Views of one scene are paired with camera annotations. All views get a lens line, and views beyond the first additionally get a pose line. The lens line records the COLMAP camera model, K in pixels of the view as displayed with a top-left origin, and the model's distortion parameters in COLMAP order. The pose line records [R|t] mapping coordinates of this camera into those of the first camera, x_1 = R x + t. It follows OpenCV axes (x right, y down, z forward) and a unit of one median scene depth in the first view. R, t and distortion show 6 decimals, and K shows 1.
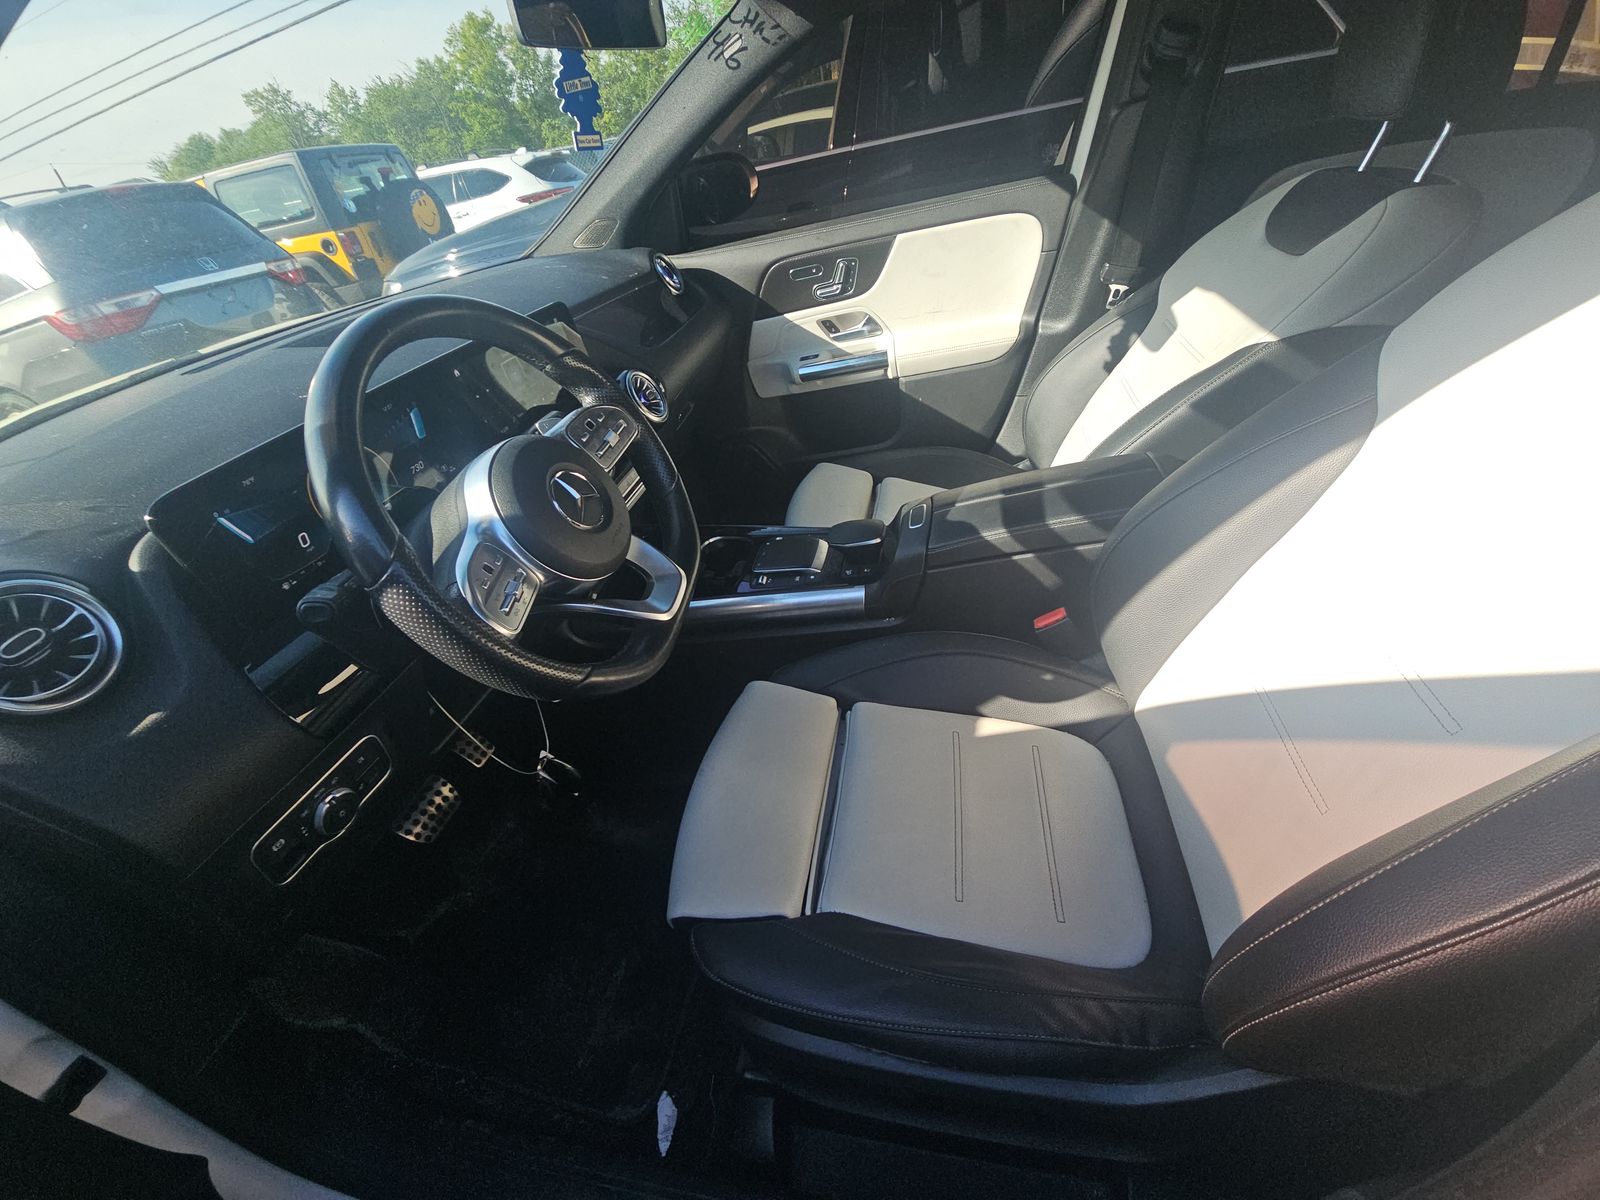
lens RADIAL K [[656.3, 0, 795.3], [0, 656.3, 595.4], [0, 0, 1]] dist [0.005940, -0.007057]
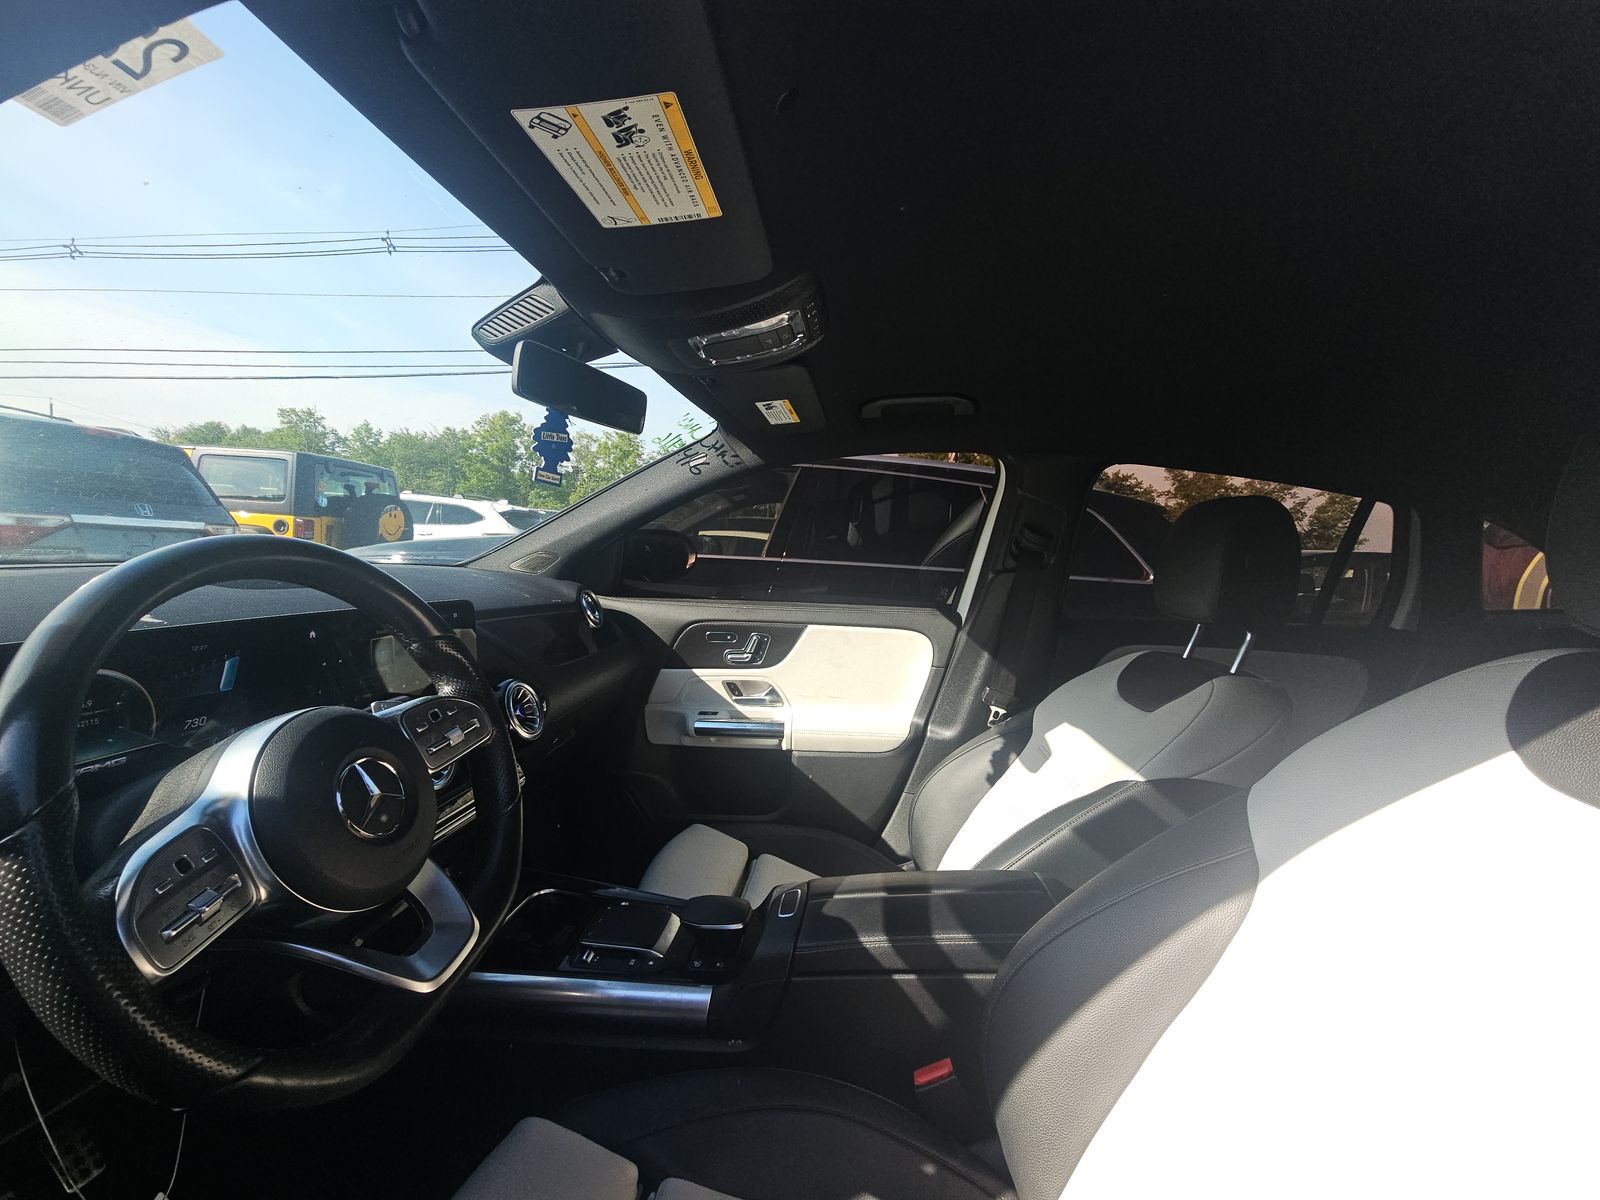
lens RADIAL K [[656.3, 0, 793.9], [0, 656.3, 585.9], [0, 0, 1]] dist [0.005940, -0.007057]
pose [[0.970147, 0.223427, 0.094310, 0.013860], [-0.138276, 0.829088, -0.541749, 0.000740], [-0.199233, 0.512536, 0.835232, 0.052561]]
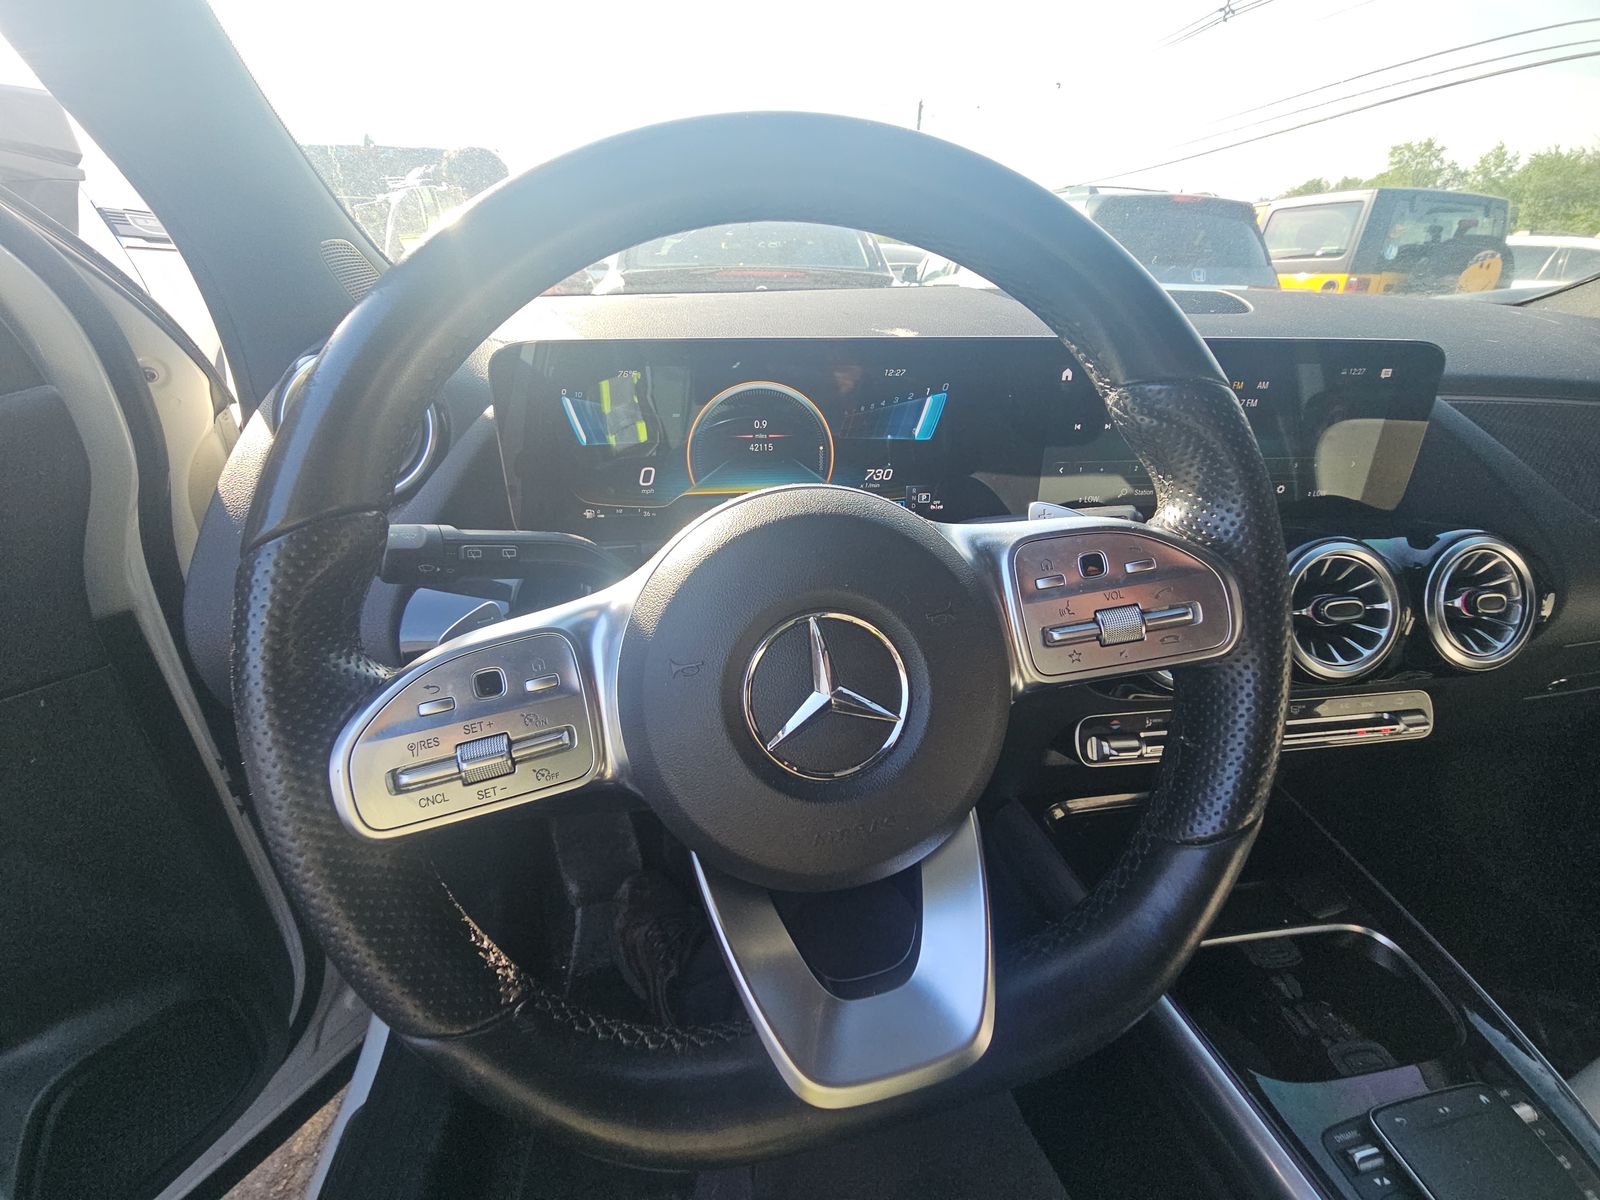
lens RADIAL K [[656.3, 0, 807.6], [0, 656.3, 592.5], [0, 0, 1]] dist [0.005940, -0.007057]
pose [[0.328175, 0.549879, -0.768072, -0.035477], [-0.596137, 0.751295, 0.283156, -0.136754], [0.732750, 0.364951, 0.574359, 0.354668]]
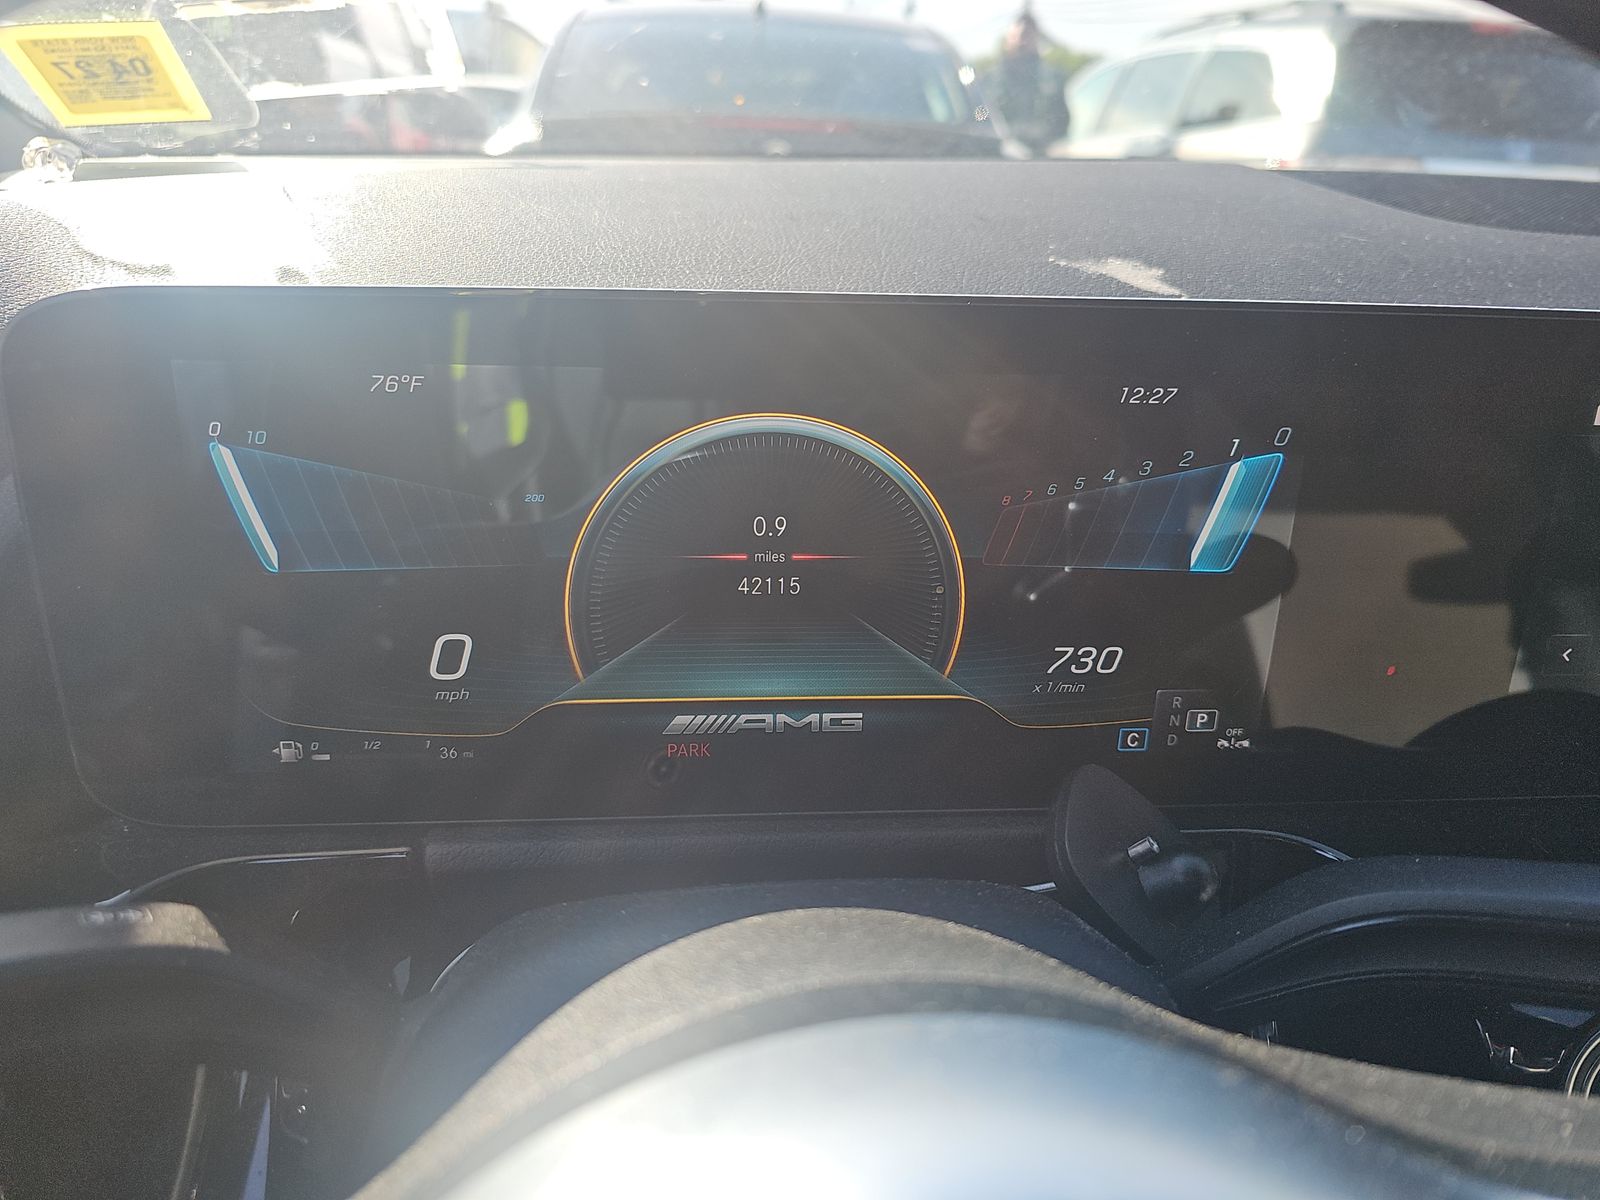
lens RADIAL K [[1079.3, 0, 801.5], [0, 1079.3, 598.1], [0, 0, 1]] dist [0.006542, 0.000959]
pose [[0.304257, 0.526011, -0.794191, -0.178043], [-0.617713, 0.743616, 0.255866, -0.136401], [0.725161, 0.412733, 0.551174, 0.397575]]
